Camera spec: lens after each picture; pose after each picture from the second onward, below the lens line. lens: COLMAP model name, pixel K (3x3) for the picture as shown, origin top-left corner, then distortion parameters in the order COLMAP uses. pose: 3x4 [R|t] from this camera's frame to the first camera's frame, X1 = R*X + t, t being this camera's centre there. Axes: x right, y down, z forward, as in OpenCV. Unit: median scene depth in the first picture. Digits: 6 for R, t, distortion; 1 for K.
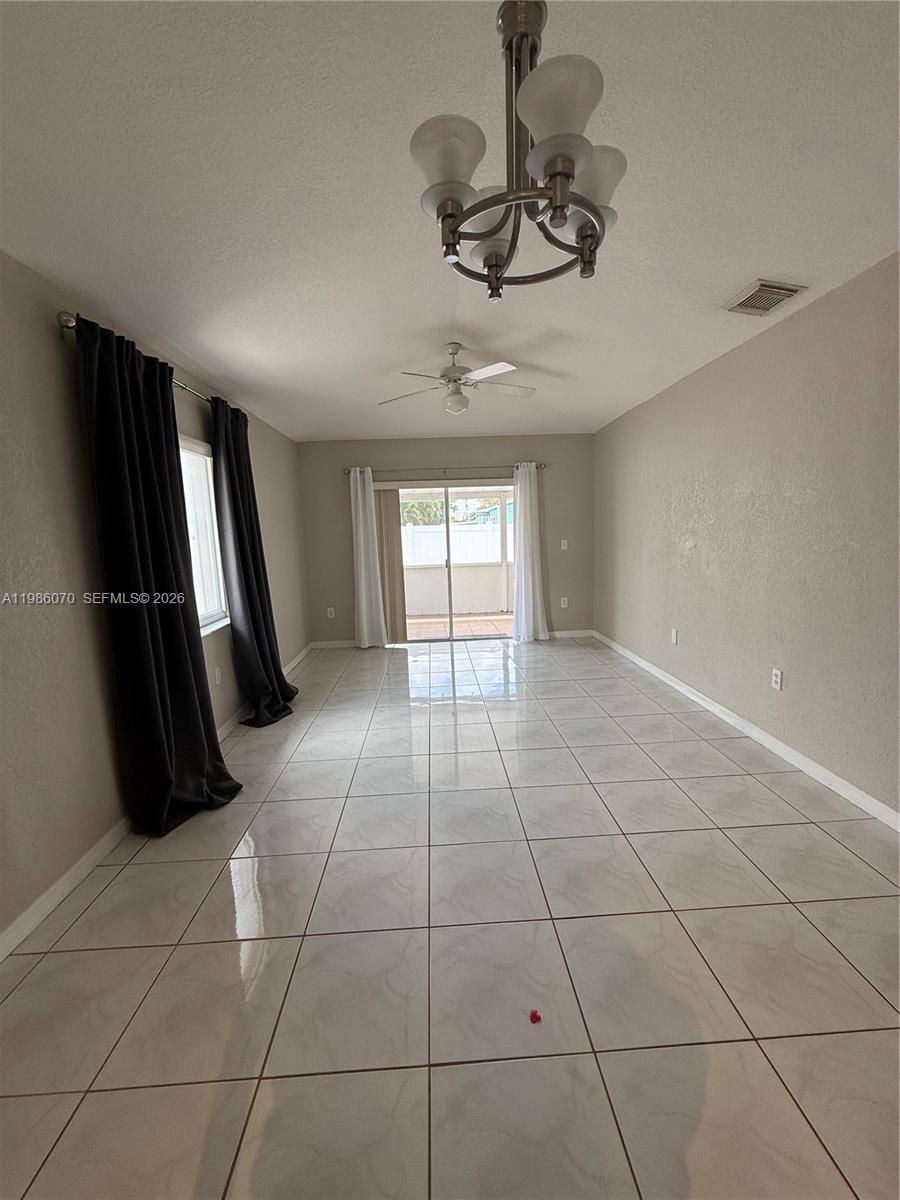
lens RADIAL K [[474.5, 0, 439.0], [0, 474.5, 593.7], [0, 0, 1]] dist [-0.007654, 0.001191]
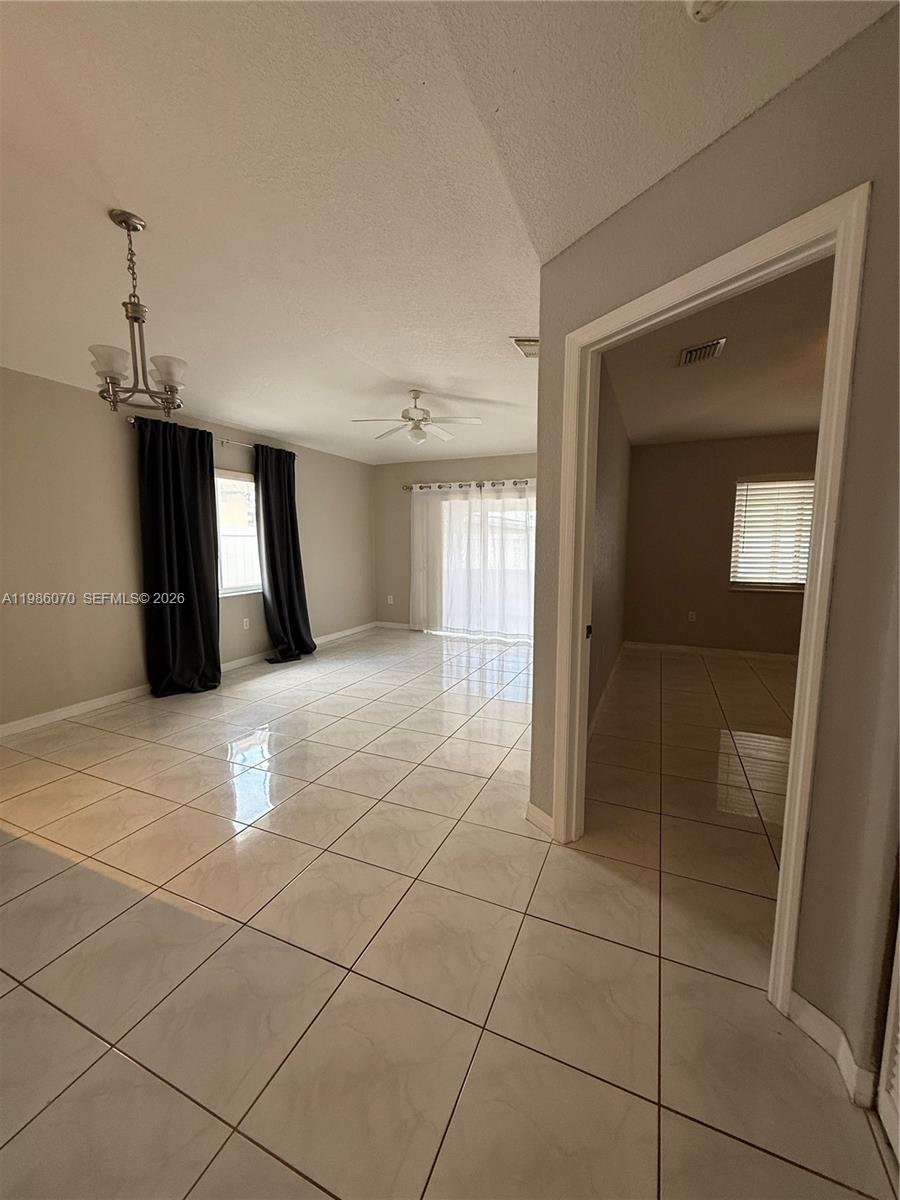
lens RADIAL K [[474.5, 0, 448.0], [0, 474.5, 593.5], [0, 0, 1]] dist [-0.007654, 0.001191]
pose [[0.899312, 0.087058, -0.428555, 0.710569], [-0.093586, 0.995594, 0.005862, 0.005213], [0.427177, 0.034835, 0.903497, -0.104801]]
